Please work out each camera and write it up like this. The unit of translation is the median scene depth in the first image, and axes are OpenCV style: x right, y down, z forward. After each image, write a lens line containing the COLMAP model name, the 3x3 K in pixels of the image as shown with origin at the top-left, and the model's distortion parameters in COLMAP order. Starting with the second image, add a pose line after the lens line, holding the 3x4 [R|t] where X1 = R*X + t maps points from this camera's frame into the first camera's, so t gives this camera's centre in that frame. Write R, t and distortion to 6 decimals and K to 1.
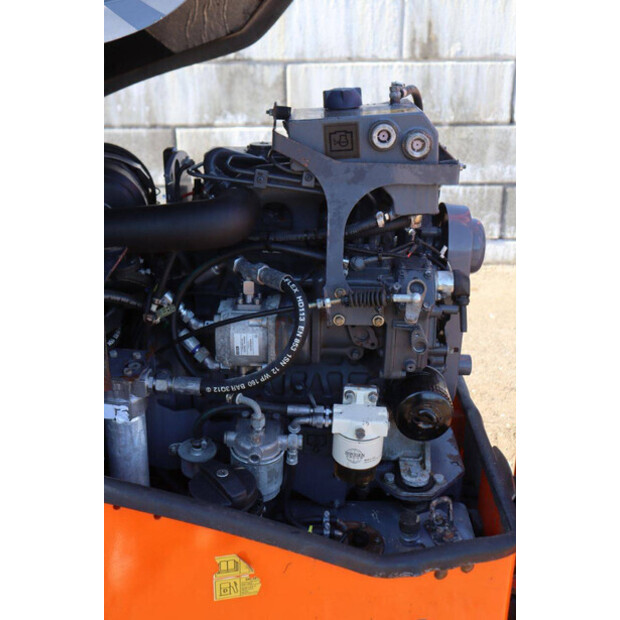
lens RADIAL K [[673.9, 0, 297.3], [0, 673.9, 307.8], [0, 0, 1]] dist [-0.030430, 0.029120]
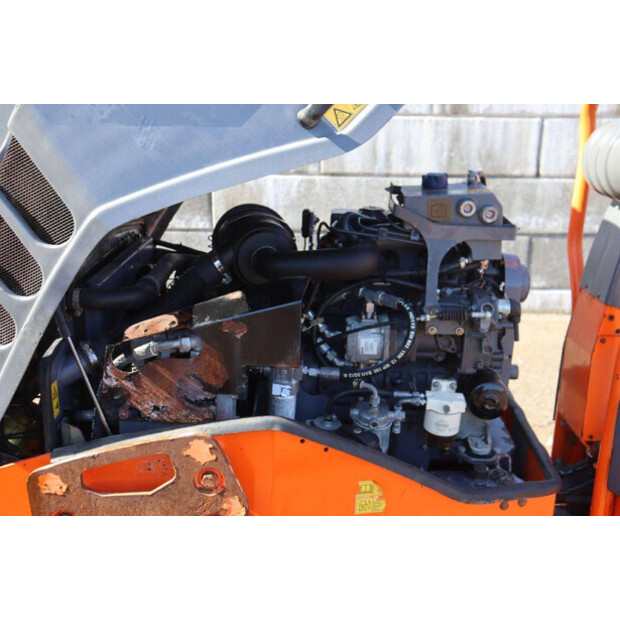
lens RADIAL K [[755.2, 0, 310.0], [0, 755.2, 310.0], [0, 0, 1]] dist [0.019901, 0.025963]
pose [[0.999577, 0.018261, 0.022635, -0.237896], [-0.016558, 0.997175, -0.073263, 0.096597], [-0.023909, 0.072857, 0.997056, -0.621021]]
